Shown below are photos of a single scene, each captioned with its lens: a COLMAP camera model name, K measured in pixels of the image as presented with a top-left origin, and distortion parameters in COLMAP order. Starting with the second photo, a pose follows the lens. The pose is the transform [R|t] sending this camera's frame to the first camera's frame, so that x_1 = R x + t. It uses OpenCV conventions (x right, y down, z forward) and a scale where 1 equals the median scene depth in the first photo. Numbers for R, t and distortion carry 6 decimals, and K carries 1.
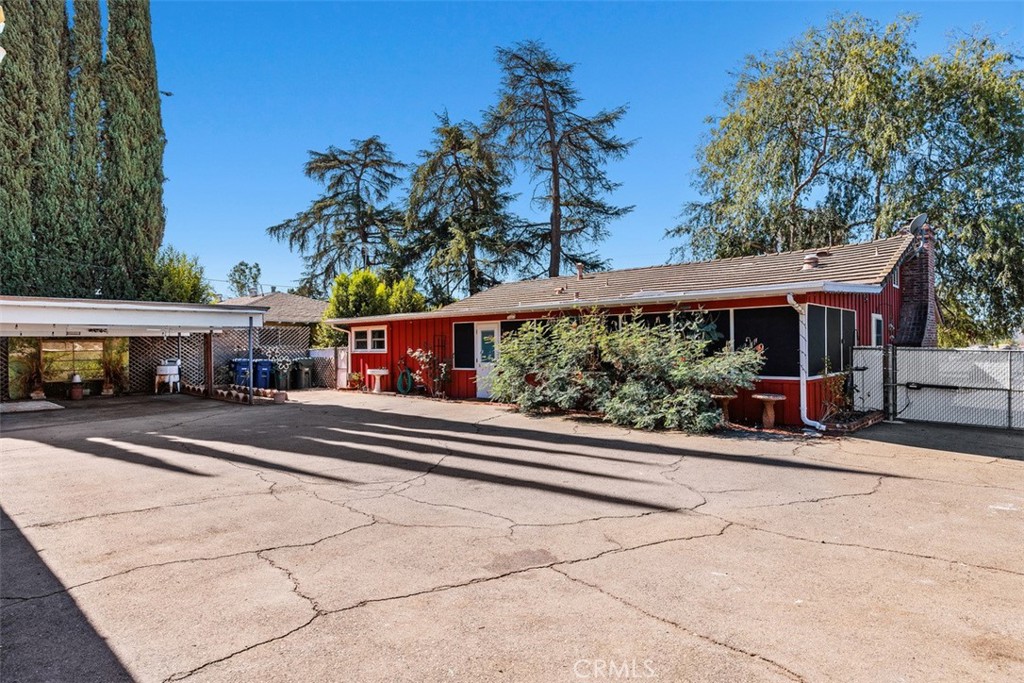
lens RADIAL K [[597.6, 0, 512.5], [0, 597.6, 346.3], [0, 0, 1]] dist [0.002524, 0.000712]
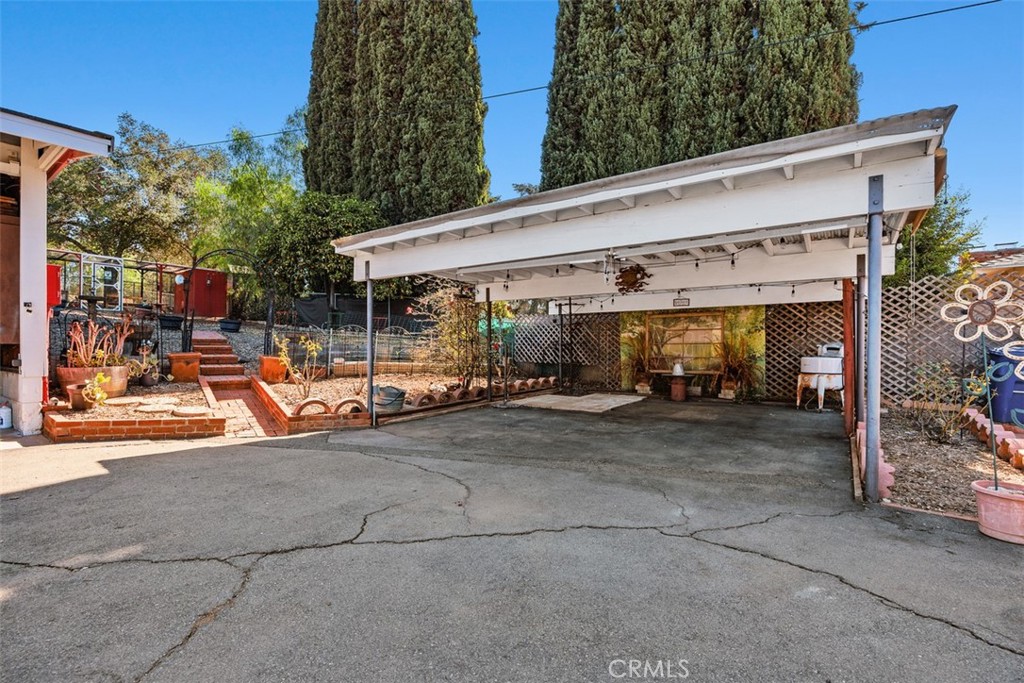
lens RADIAL K [[465.0, 0, 508.9], [0, 465.0, 343.8], [0, 0, 1]] dist [-0.000808, -0.000366]
pose [[0.139690, 0.007290, -0.990168, -0.222309], [-0.003234, 0.999971, 0.006906, 0.020195], [0.990190, 0.002238, 0.139709, 0.700308]]
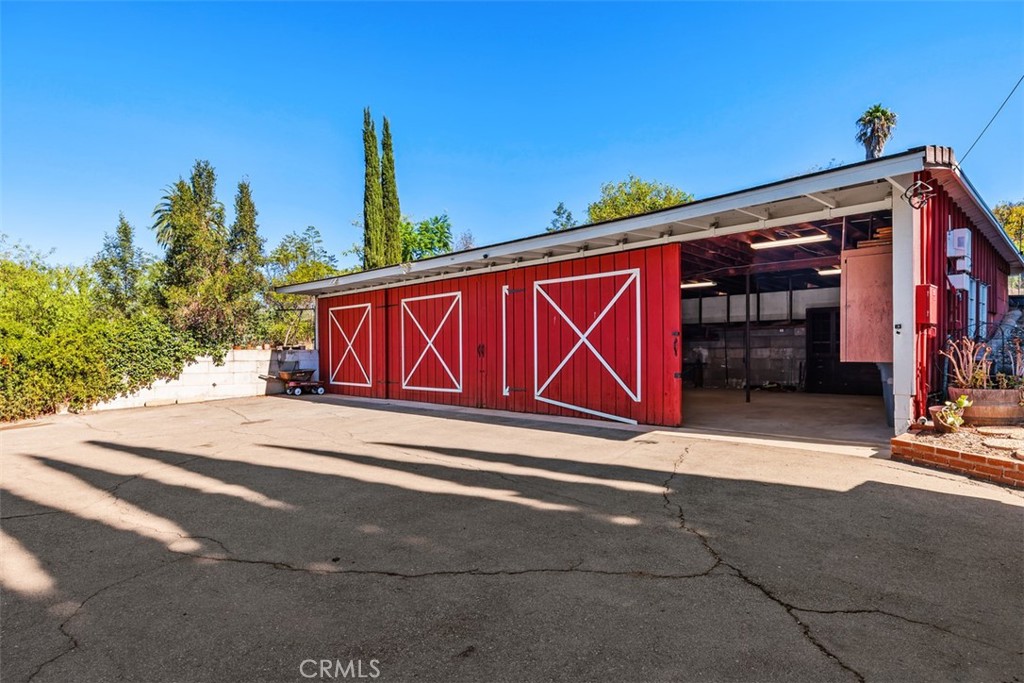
lens RADIAL K [[597.6, 0, 509.5], [0, 597.6, 346.8], [0, 0, 1]] dist [0.002524, 0.000712]
pose [[-0.998337, 0.019999, 0.054071, -0.652679], [0.019430, 0.999750, -0.011026, -0.019146], [-0.054278, -0.009957, -0.998476, 1.409301]]
